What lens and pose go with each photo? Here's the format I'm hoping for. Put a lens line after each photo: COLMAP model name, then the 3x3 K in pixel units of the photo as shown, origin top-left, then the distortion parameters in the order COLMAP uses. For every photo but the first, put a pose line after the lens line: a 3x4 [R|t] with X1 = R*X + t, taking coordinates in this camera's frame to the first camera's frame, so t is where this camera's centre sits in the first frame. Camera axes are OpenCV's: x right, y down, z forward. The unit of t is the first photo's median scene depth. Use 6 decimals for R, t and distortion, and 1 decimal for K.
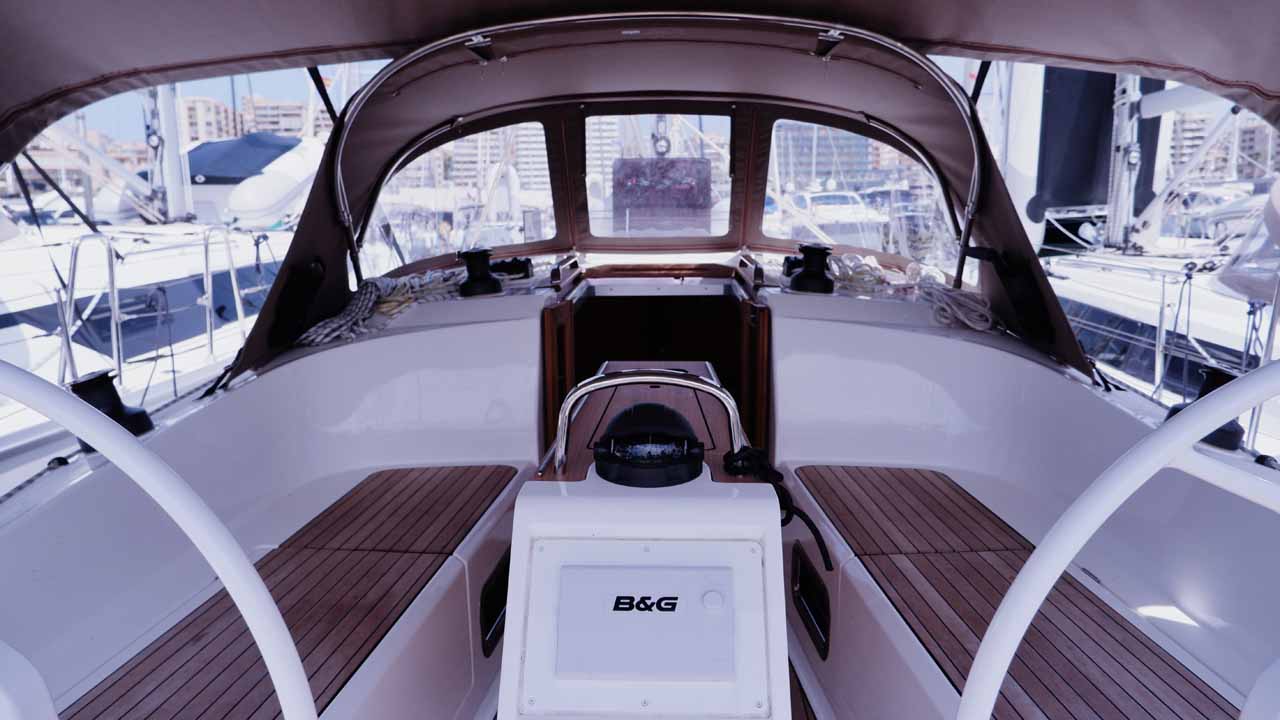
lens RADIAL K [[847.2, 0, 645.4], [0, 847.2, 359.9], [0, 0, 1]] dist [-0.007556, -0.000205]
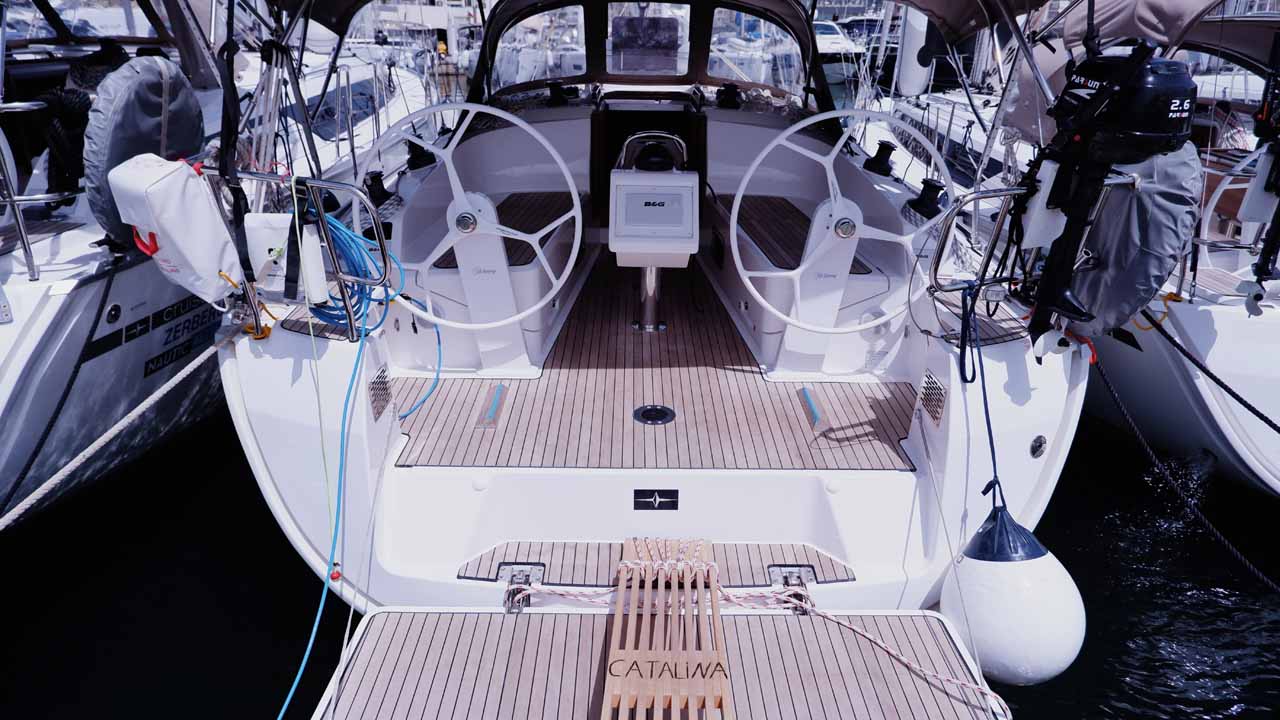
lens RADIAL K [[847.2, 0, 645.4], [0, 847.2, 359.9], [0, 0, 1]] dist [-0.007556, -0.000205]
pose [[0.998745, 0.009950, 0.049089, -0.077793], [-0.019284, 0.980910, 0.193505, 0.106430], [-0.046226, -0.194208, 0.979871, -0.940028]]
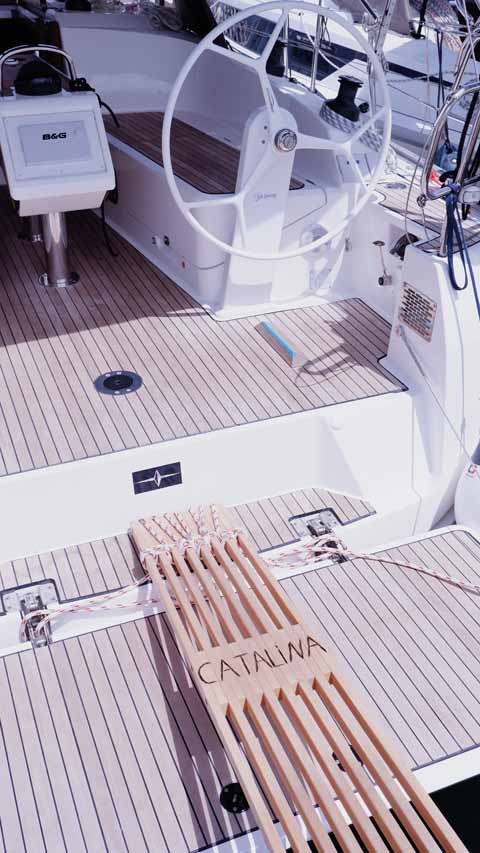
lens RADIAL K [[879.7, 0, 235.8], [0, 879.7, 413.1], [0, 0, 1]] dist [-0.011613, -0.001110]
pose [[0.916255, -0.198277, 0.348084, -0.260714], [0.072169, 0.936402, 0.343430, 0.084676], [-0.394041, -0.289548, 0.872292, -0.800950]]
